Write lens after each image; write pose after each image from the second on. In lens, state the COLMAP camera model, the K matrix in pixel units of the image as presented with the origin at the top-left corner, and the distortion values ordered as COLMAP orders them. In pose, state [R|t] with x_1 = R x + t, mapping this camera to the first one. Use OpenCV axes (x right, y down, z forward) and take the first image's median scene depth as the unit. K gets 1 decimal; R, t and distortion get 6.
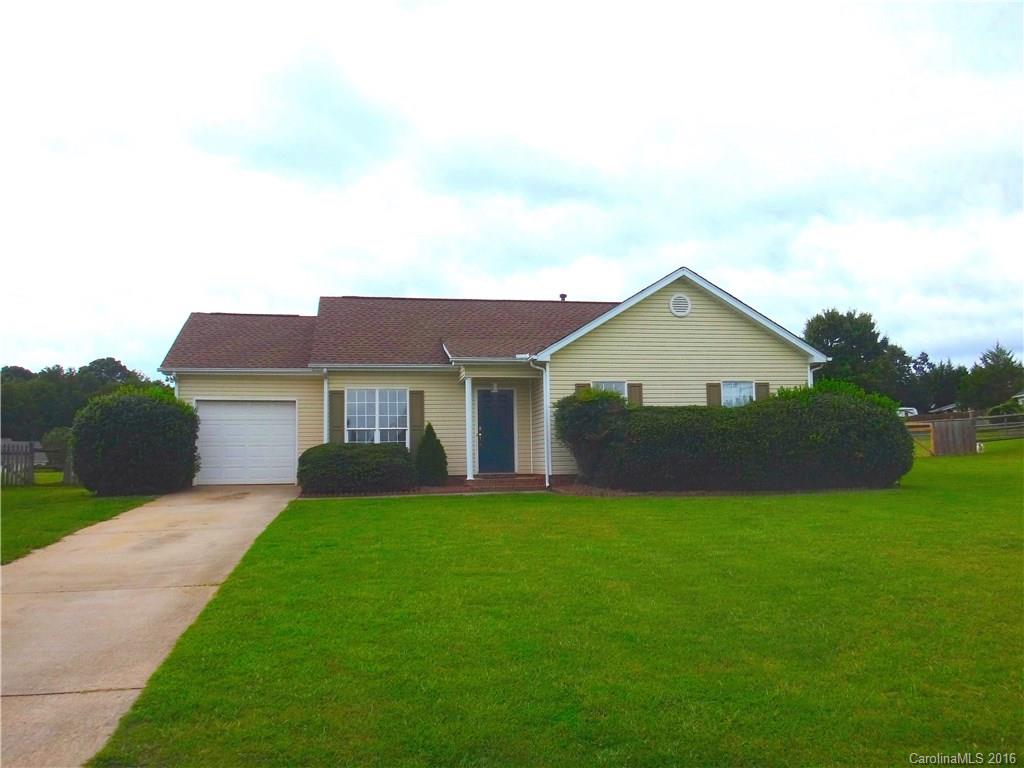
lens RADIAL K [[799.1, 0, 510.3], [0, 799.1, 383.2], [0, 0, 1]] dist [-0.036409, -0.021886]
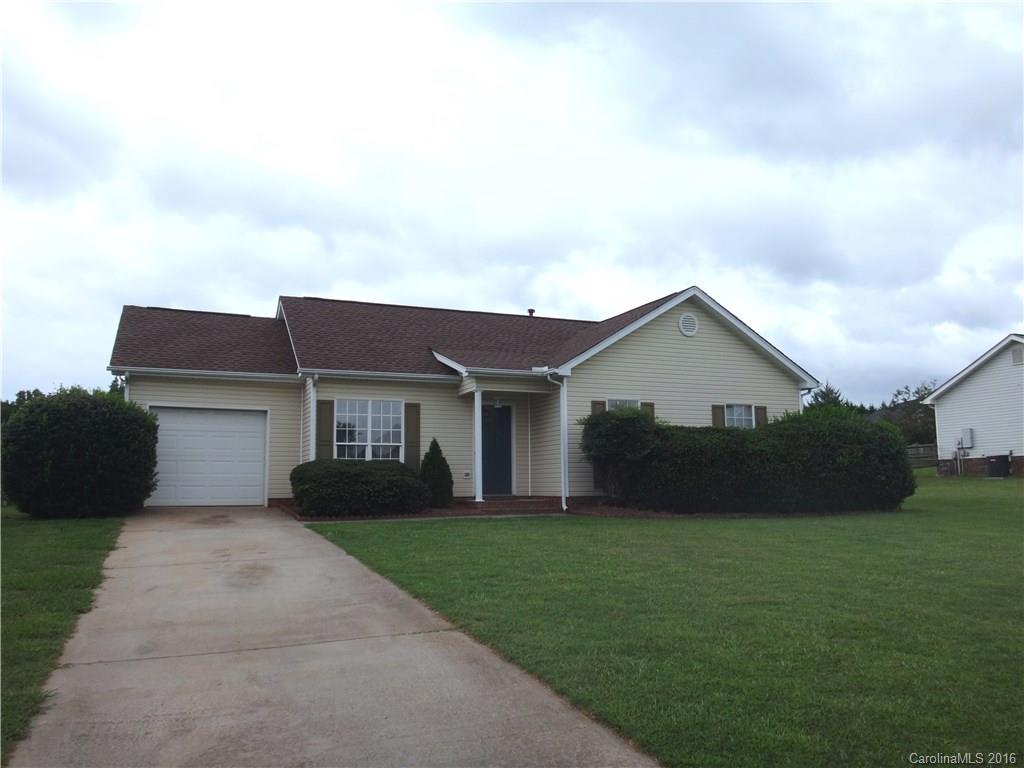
lens RADIAL K [[799.1, 0, 508.4], [0, 799.1, 386.8], [0, 0, 1]] dist [-0.036409, -0.021886]
pose [[0.974923, 0.036224, 0.219573, -0.220670], [-0.029649, 0.999010, -0.033168, 0.018330], [-0.220557, 0.025826, 0.975032, 0.094596]]
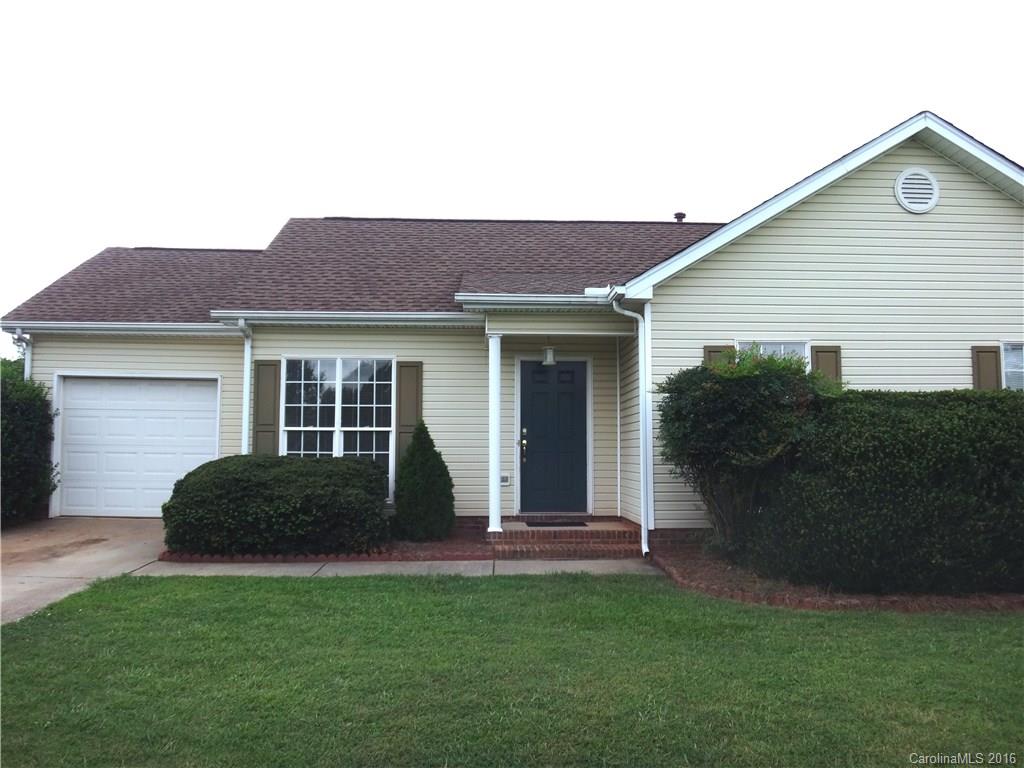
lens RADIAL K [[799.1, 0, 507.0], [0, 799.1, 379.8], [0, 0, 1]] dist [-0.036409, -0.021886]
pose [[0.989285, 0.005320, -0.145902, 0.032089], [-0.004122, 0.999955, 0.008515, 0.018047], [0.145941, -0.007823, 0.989262, 0.482366]]
